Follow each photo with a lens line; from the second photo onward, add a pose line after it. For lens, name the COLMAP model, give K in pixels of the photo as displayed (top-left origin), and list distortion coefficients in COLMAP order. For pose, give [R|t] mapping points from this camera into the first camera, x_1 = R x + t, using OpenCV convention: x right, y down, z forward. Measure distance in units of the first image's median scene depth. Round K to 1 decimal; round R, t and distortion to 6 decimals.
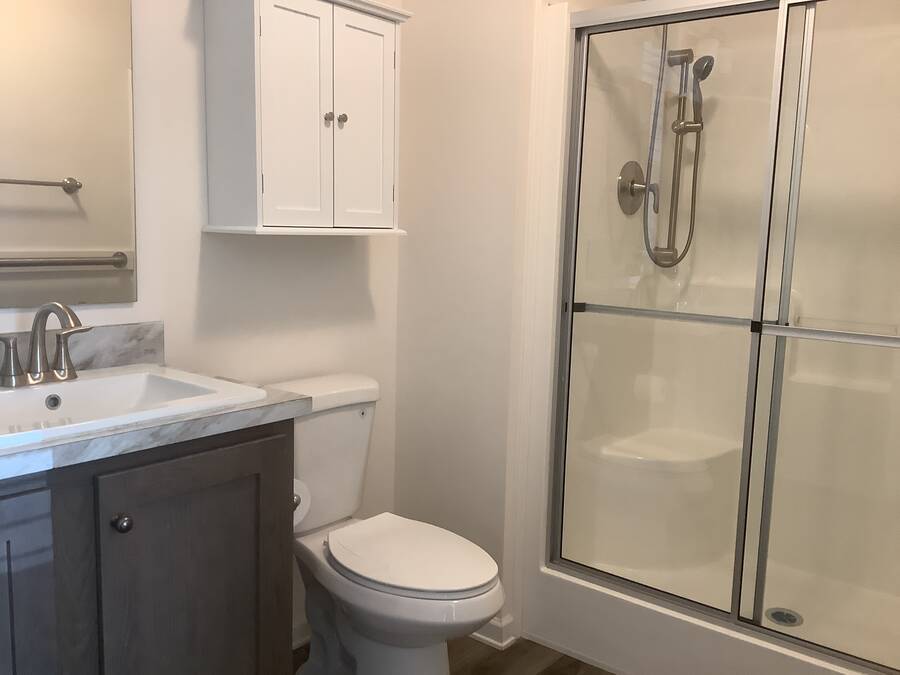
lens RADIAL K [[816.7, 0, 450.0], [0, 816.7, 337.5], [0, 0, 1]] dist [0.071814, -0.096290]
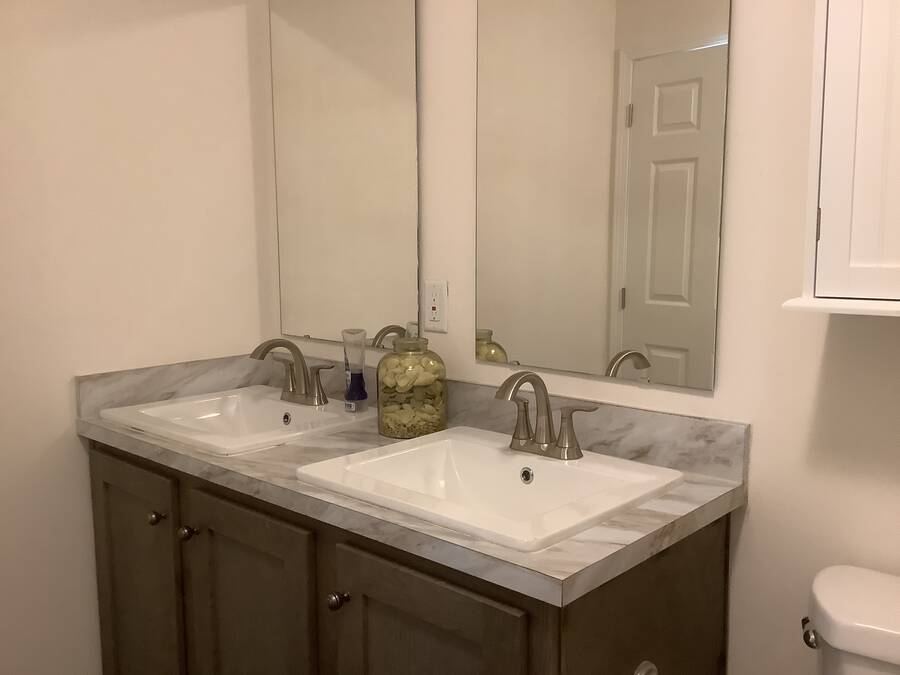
lens RADIAL K [[816.7, 0, 450.0], [0, 816.7, 337.5], [0, 0, 1]] dist [0.071814, -0.096290]
pose [[-0.046830, 0.097610, -0.994122, 0.372549], [-0.131206, 0.985991, 0.102992, -0.138040], [0.990248, 0.135258, -0.033367, 0.785581]]
